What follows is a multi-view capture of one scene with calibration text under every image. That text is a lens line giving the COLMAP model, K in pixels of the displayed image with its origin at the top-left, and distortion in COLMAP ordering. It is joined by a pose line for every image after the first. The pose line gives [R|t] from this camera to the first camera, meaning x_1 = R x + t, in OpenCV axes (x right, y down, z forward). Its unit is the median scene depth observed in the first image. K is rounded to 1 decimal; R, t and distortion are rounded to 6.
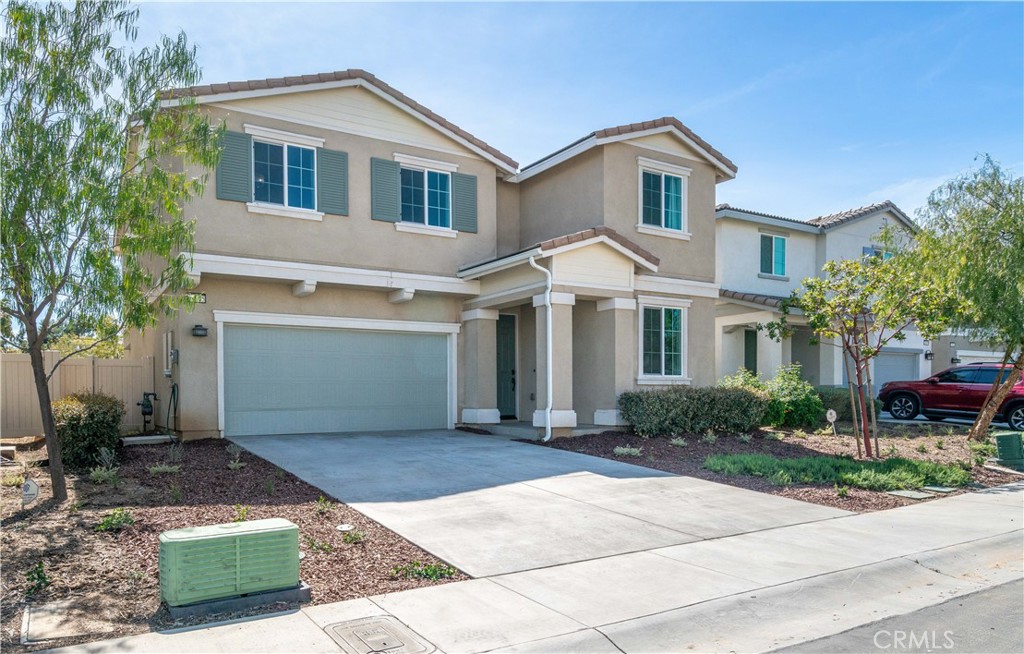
lens RADIAL K [[738.4, 0, 513.8], [0, 738.4, 408.1], [0, 0, 1]] dist [-0.001032, -0.000056]
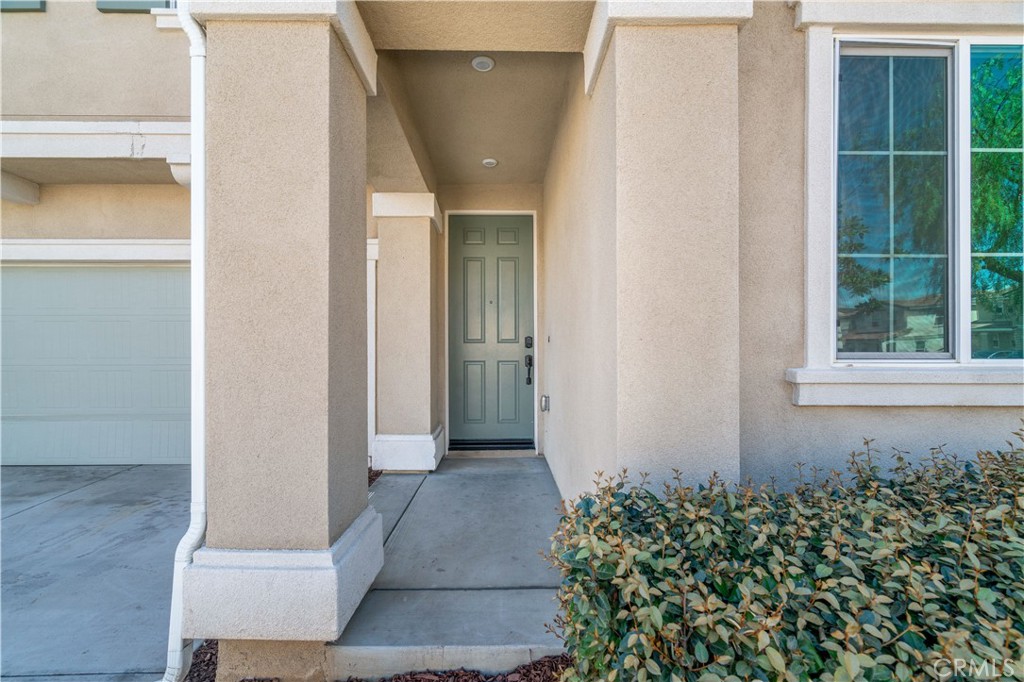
lens RADIAL K [[469.8, 0, 513.7], [0, 469.8, 359.1], [0, 0, 1]] dist [0.000517, 0.000349]
pose [[0.858881, 0.008171, -0.512110, 0.171507], [-0.013332, 0.999891, -0.006406, -0.043892], [0.512001, 0.012330, 0.858896, 0.868054]]
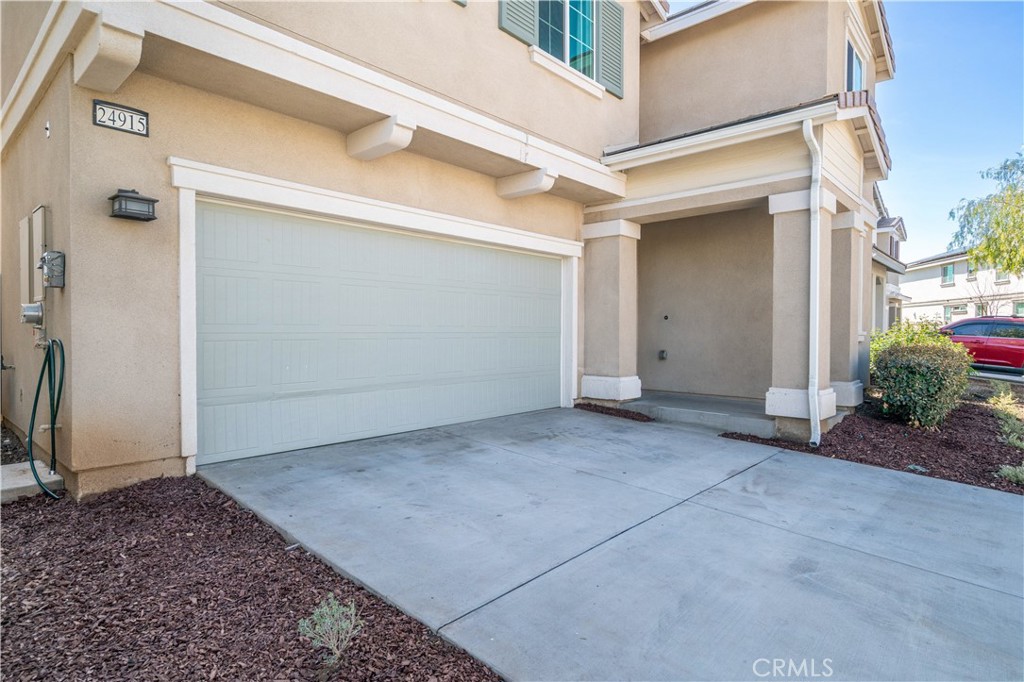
lens RADIAL K [[552.0, 0, 512.0], [0, 552.0, 341.0], [0, 0, 1]] dist [0.003062, 0.000718]
pose [[0.963066, 0.006945, 0.269177, -0.281881], [-0.007905, 0.999966, 0.002483, -0.032591], [-0.269151, -0.004519, 0.963087, 0.604826]]
